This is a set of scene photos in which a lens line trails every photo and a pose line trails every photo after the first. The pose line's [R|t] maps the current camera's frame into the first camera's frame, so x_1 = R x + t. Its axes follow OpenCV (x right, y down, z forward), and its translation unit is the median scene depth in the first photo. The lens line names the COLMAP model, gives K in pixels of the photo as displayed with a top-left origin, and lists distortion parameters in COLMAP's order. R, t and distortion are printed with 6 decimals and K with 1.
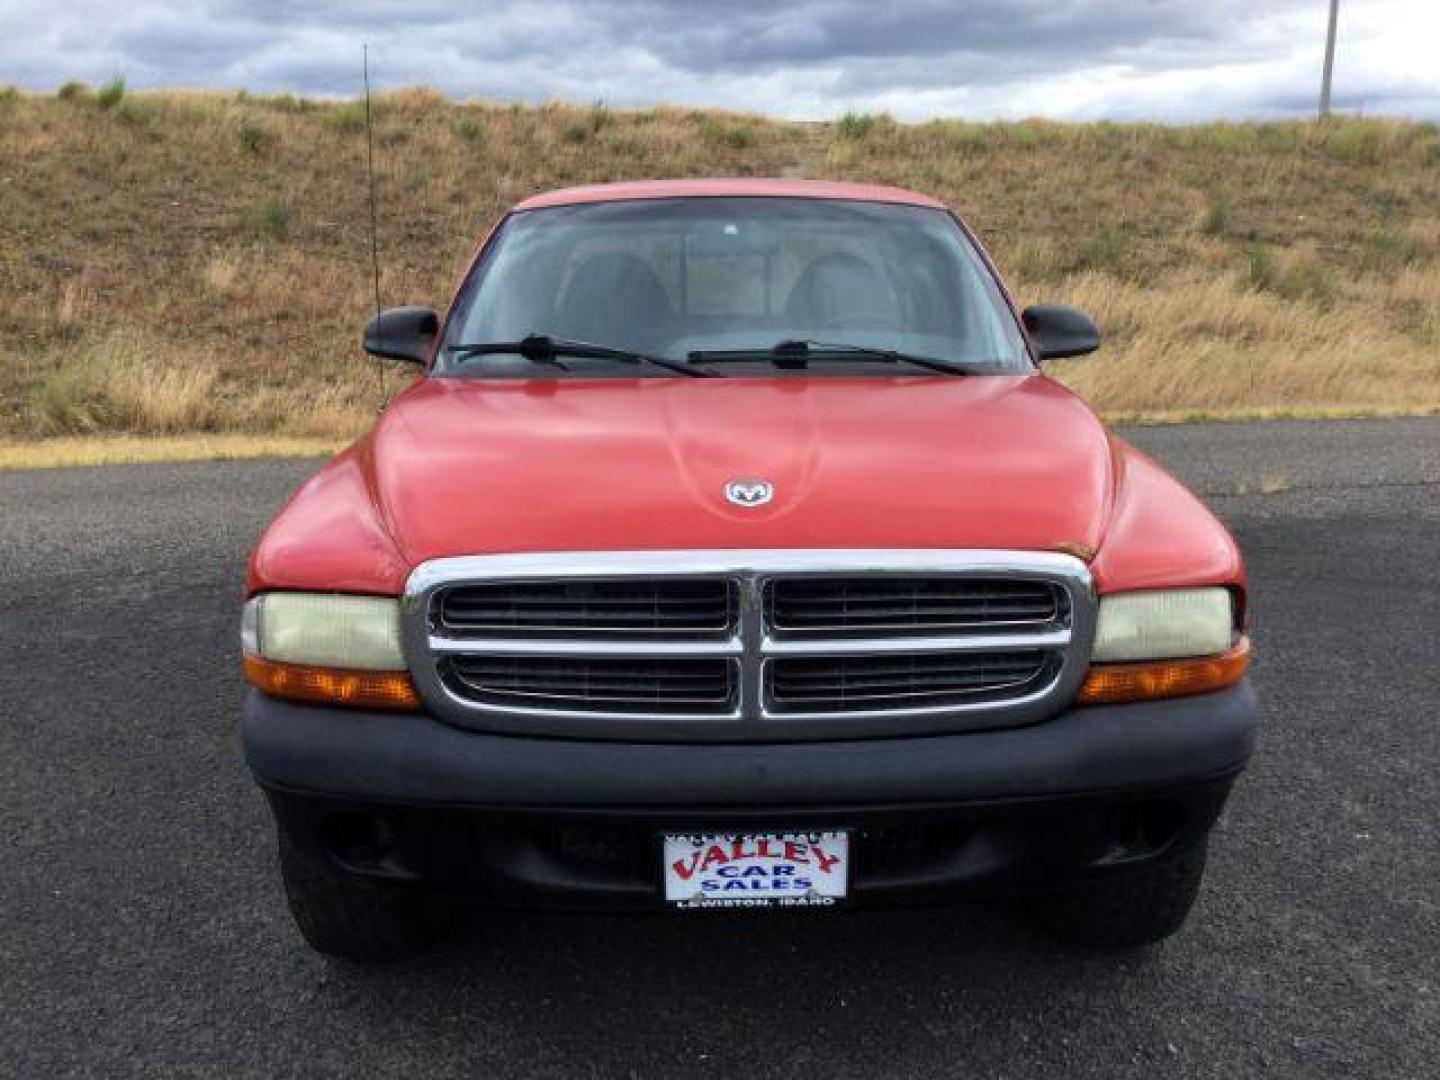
lens RADIAL K [[1300.3, 0, 720.0], [0, 1300.3, 540.0], [0, 0, 1]] dist [0.094750, -0.157704]
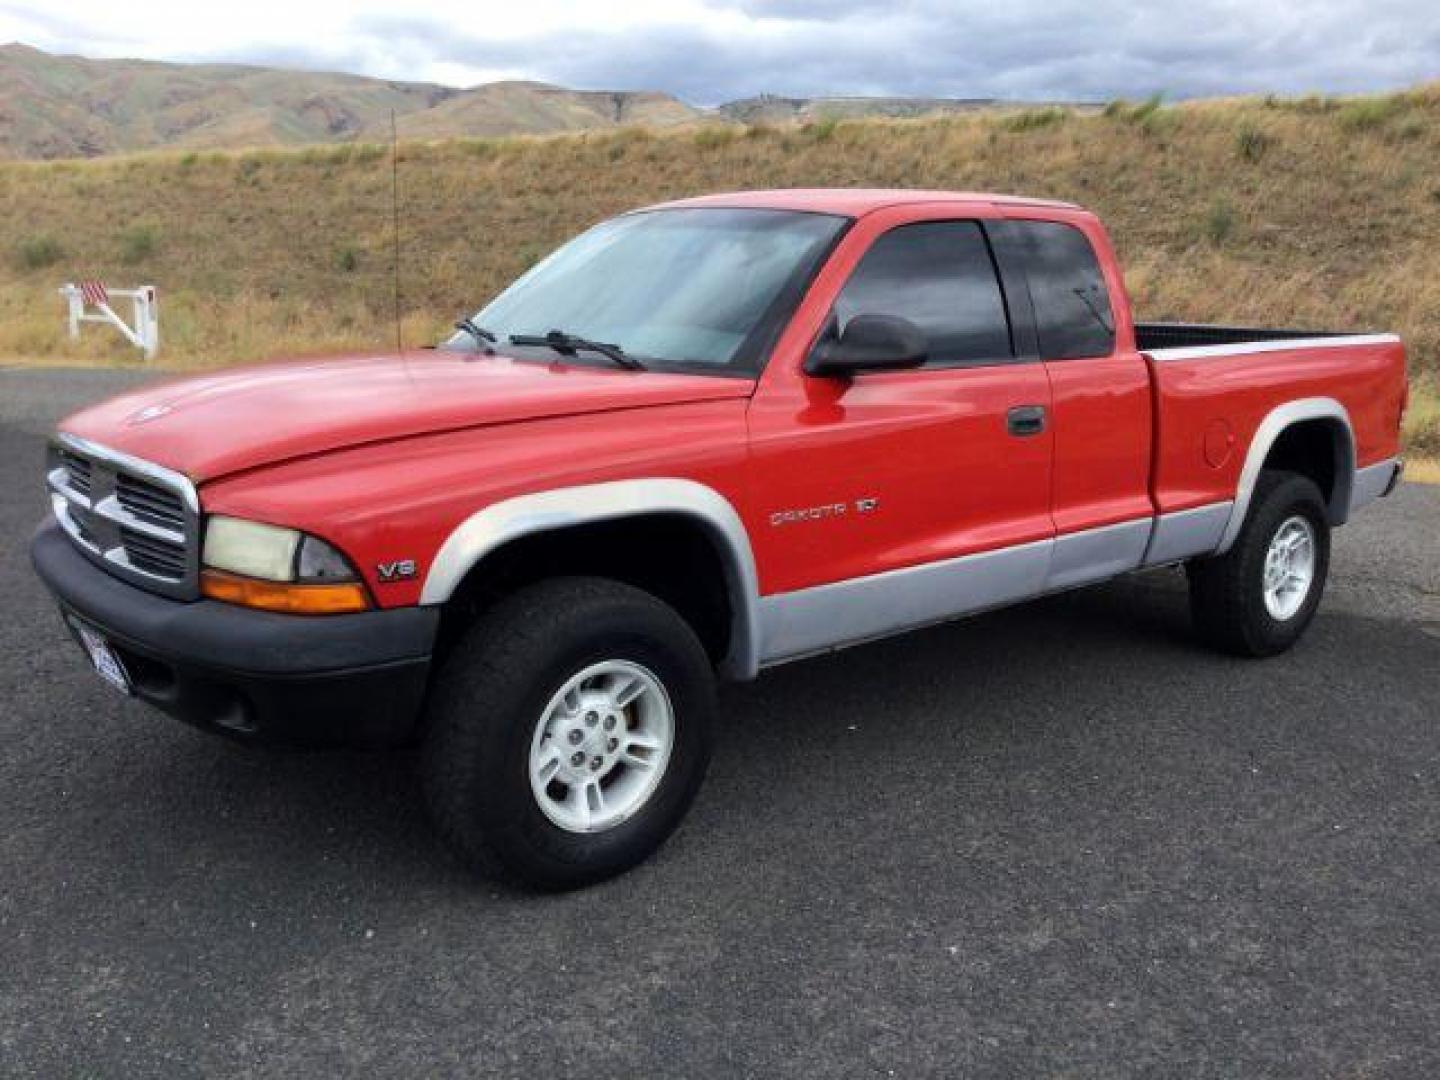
lens RADIAL K [[1300.3, 0, 720.0], [0, 1300.3, 540.0], [0, 0, 1]] dist [0.094750, -0.157704]
pose [[0.647787, 0.171340, -0.742304, 0.179872], [-0.173443, 0.981961, 0.075300, -0.013481], [0.741815, 0.079969, 0.665819, 0.056235]]
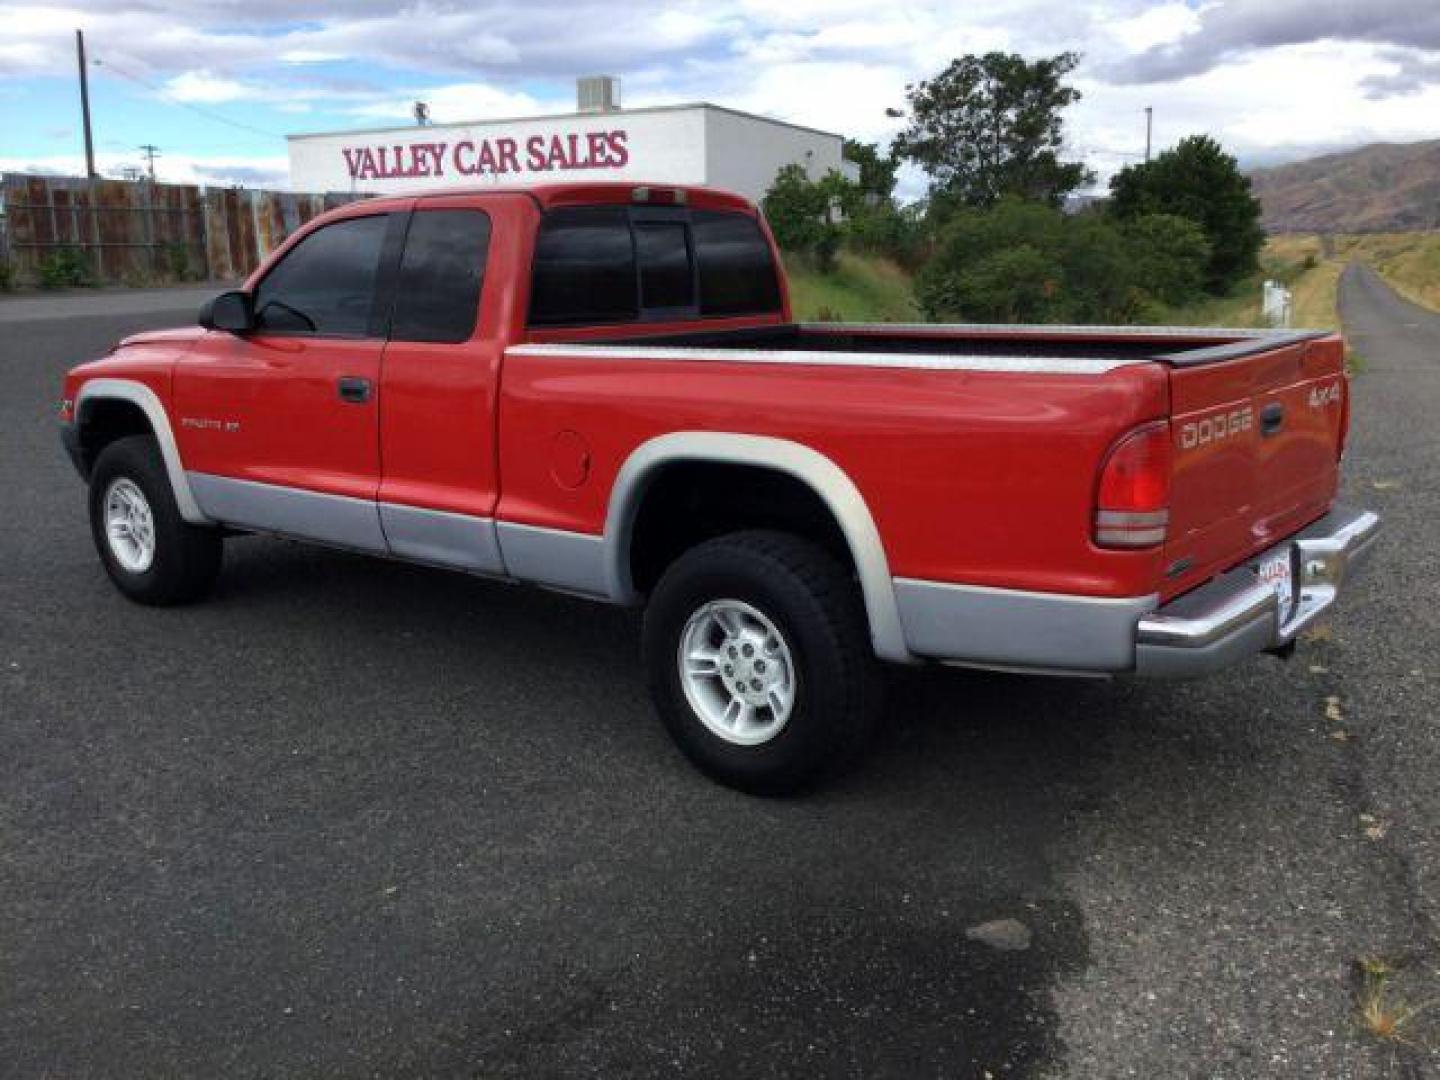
lens RADIAL K [[1300.3, 0, 720.0], [0, 1300.3, 540.0], [0, 0, 1]] dist [0.094750, -0.157704]
pose [[-0.640269, 0.172717, -0.748482, 0.197938], [-0.138306, 0.932549, 0.333502, -0.110974], [0.755598, 0.317050, -0.573194, 0.538643]]
